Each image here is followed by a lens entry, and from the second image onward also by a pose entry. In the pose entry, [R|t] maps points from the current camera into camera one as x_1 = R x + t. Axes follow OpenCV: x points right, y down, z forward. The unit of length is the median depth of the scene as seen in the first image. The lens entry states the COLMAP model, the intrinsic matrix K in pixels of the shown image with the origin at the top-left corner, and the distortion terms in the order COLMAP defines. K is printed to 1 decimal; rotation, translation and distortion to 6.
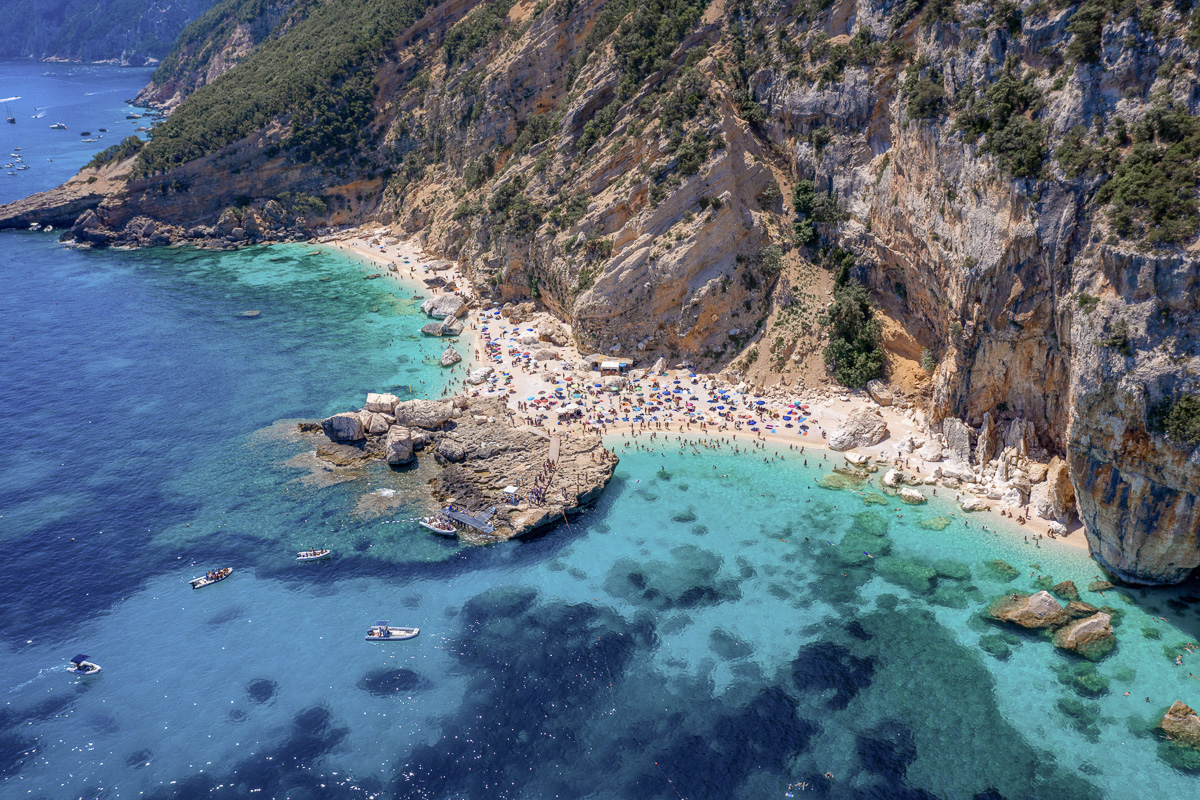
lens RADIAL K [[964.7, 0, 600.1], [0, 964.7, 400.5], [0, 0, 1]] dist [-0.000314, -0.000040]
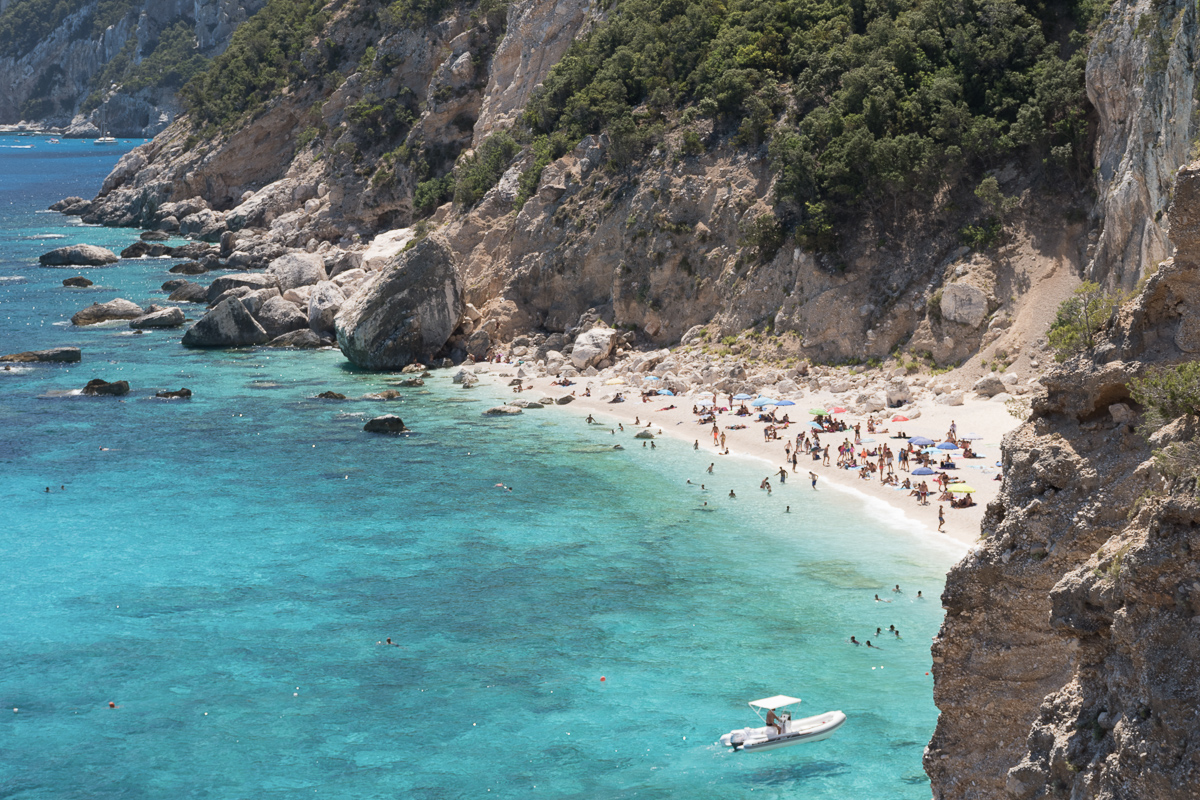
lens RADIAL K [[2901.9, 0, 600.0], [0, 2901.9, 399.8], [0, 0, 1]] dist [-0.000887, 0.000000]
pose [[0.966224, 0.023903, -0.256594, -0.232562], [-0.090920, 0.963281, -0.252632, -0.131439], [0.241134, 0.267429, 0.932918, 0.489445]]
